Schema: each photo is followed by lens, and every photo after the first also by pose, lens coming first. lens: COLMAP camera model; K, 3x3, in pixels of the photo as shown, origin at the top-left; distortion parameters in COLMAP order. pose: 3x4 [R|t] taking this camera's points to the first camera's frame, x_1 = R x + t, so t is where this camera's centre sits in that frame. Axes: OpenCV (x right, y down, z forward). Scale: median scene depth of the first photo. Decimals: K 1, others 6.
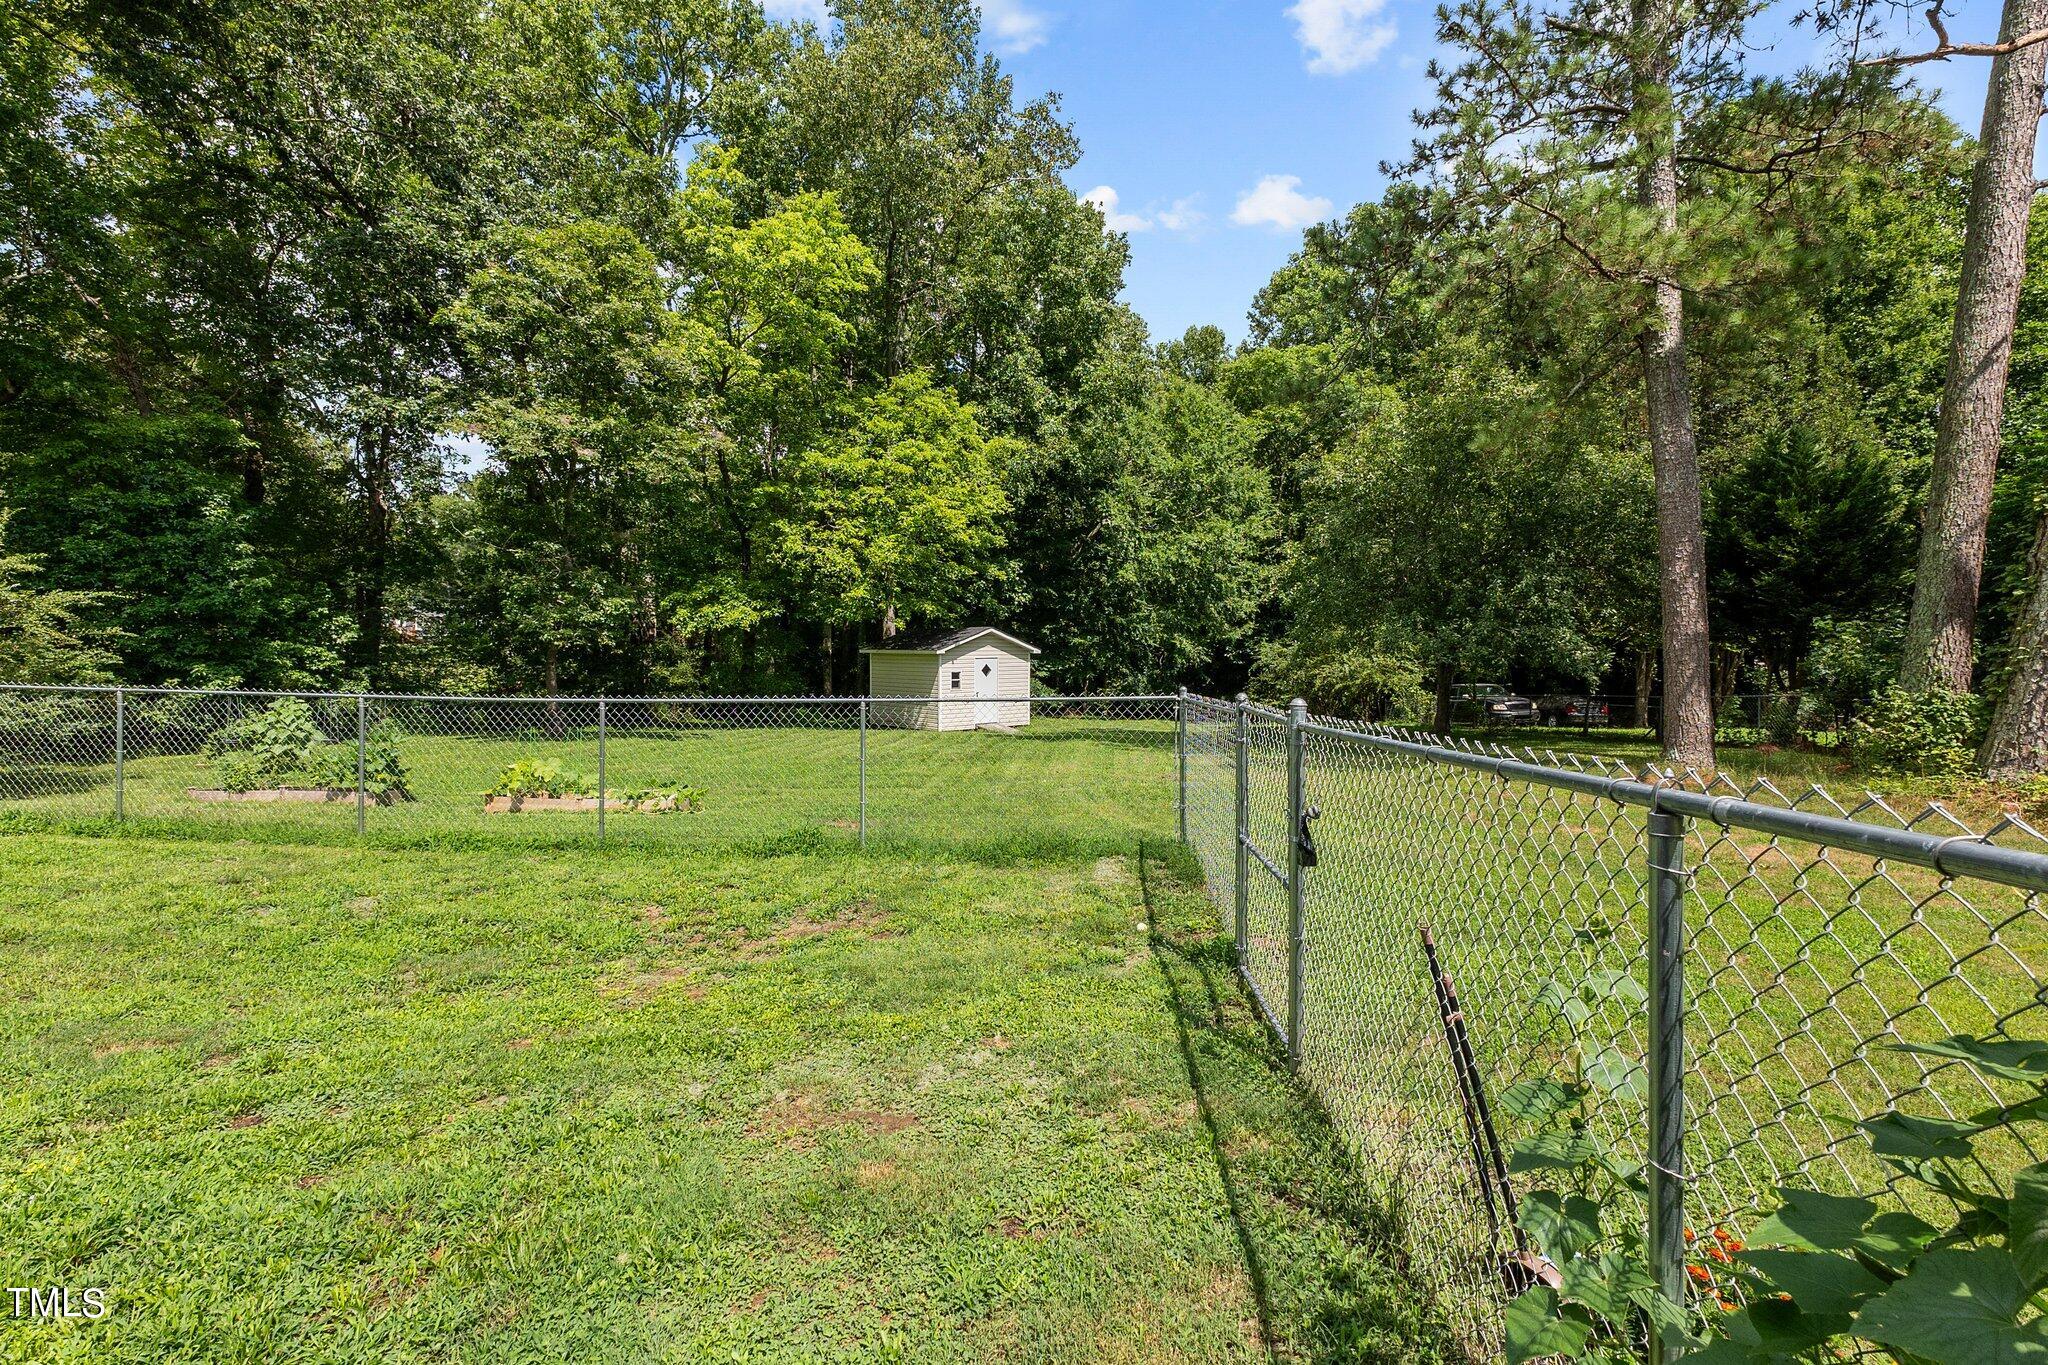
lens RADIAL K [[903.1, 0, 1017.9], [0, 903.1, 687.6], [0, 0, 1]] dist [0.002247, 0.000181]
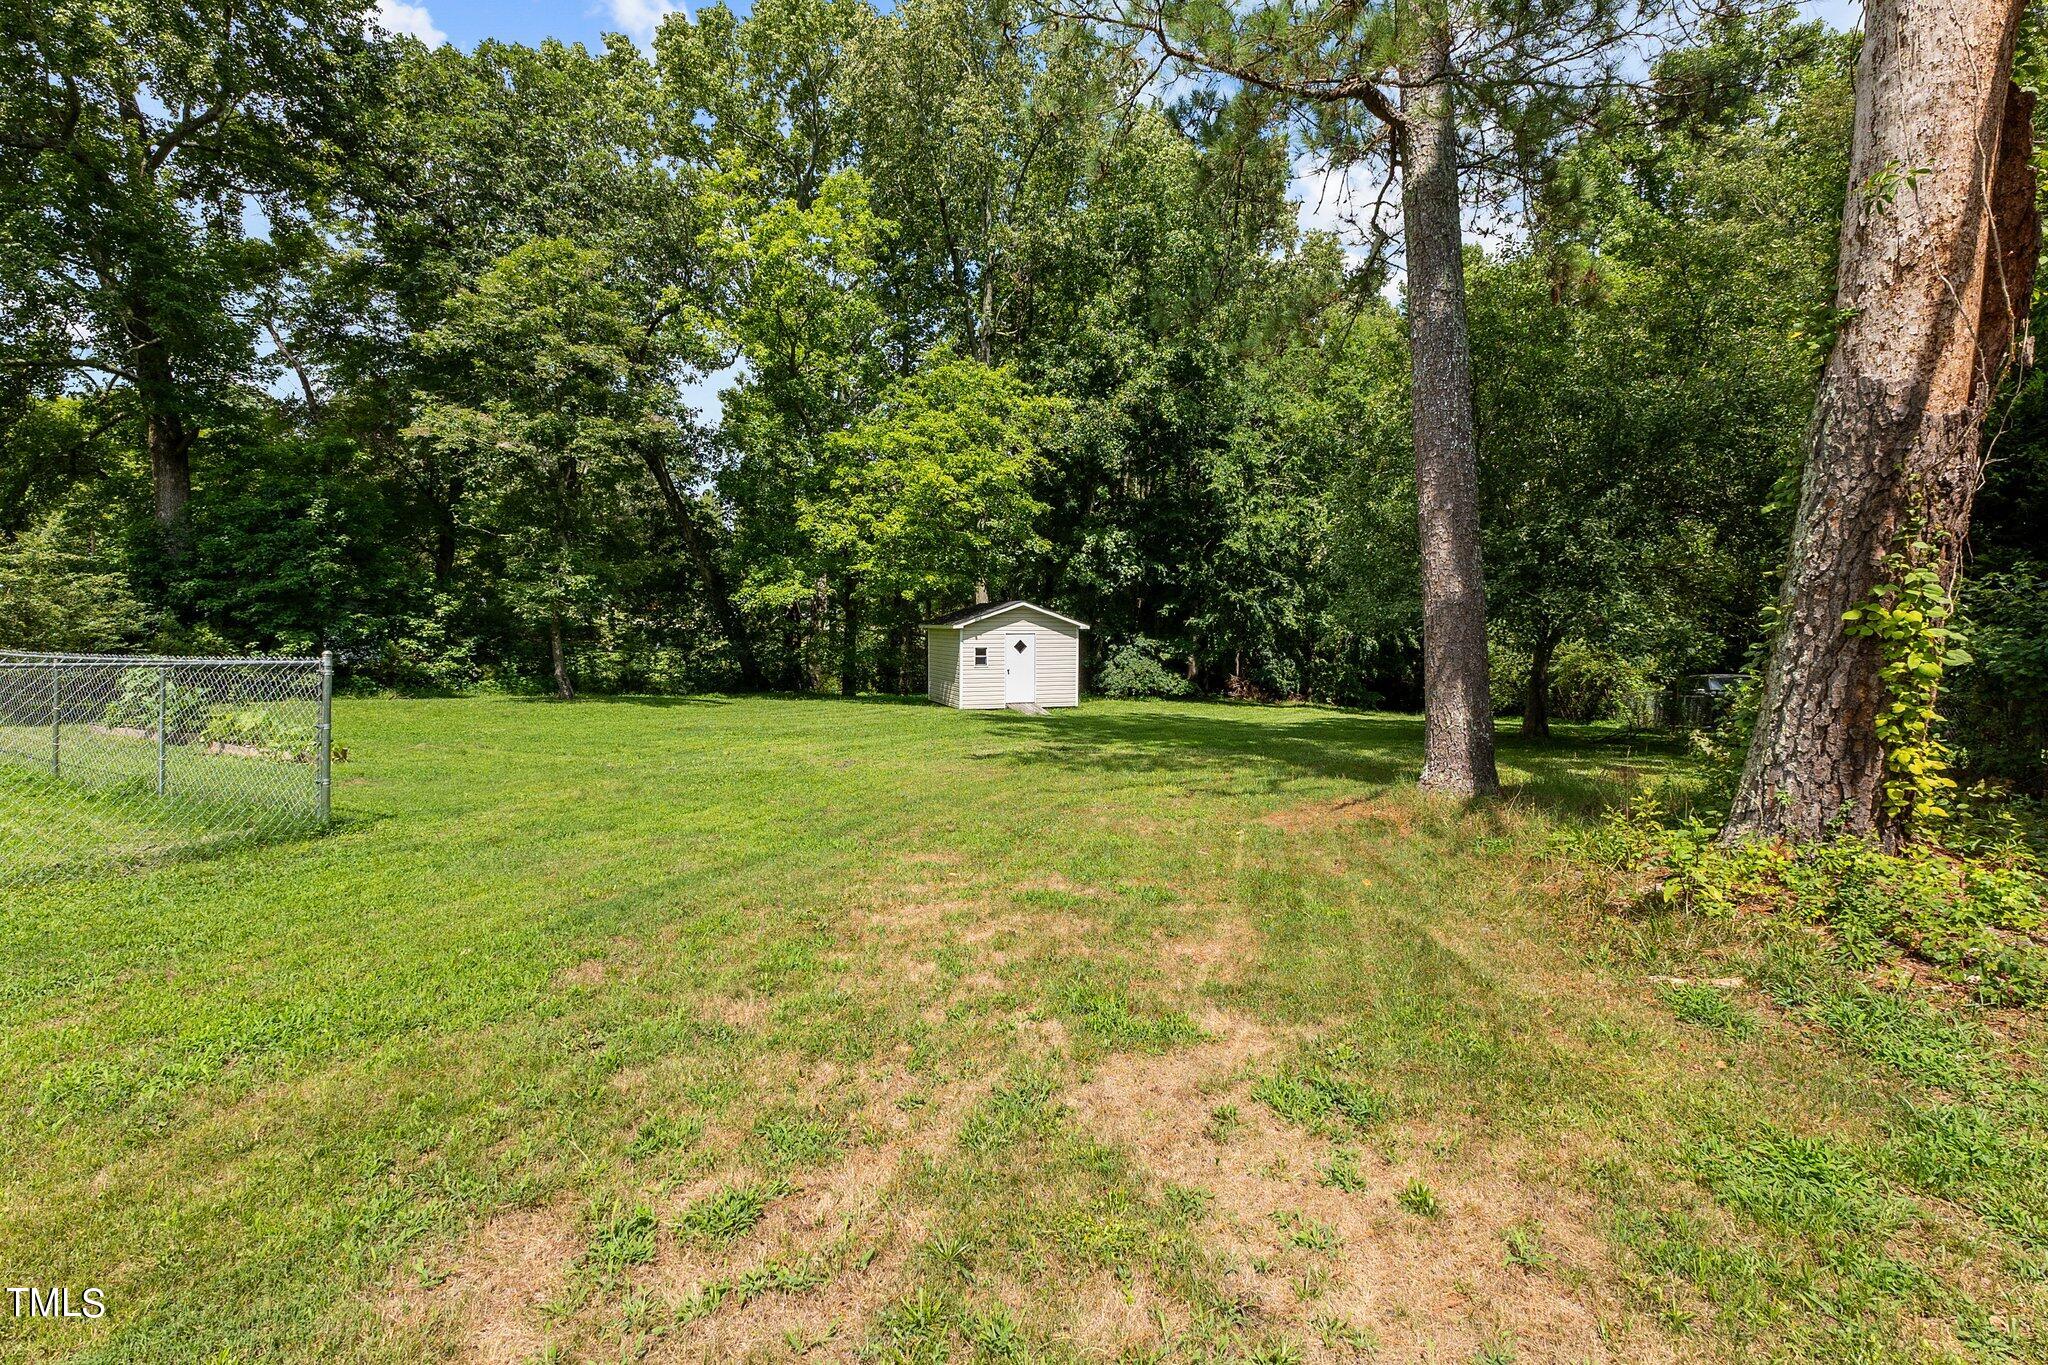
lens RADIAL K [[903.1, 0, 1023.5], [0, 903.1, 672.9], [0, 0, 1]] dist [0.002247, 0.000181]
pose [[0.925848, 0.023287, -0.377178, 0.343808], [-0.021742, 0.999729, 0.008355, 0.000207], [0.377270, 0.000465, 0.926103, 0.124569]]
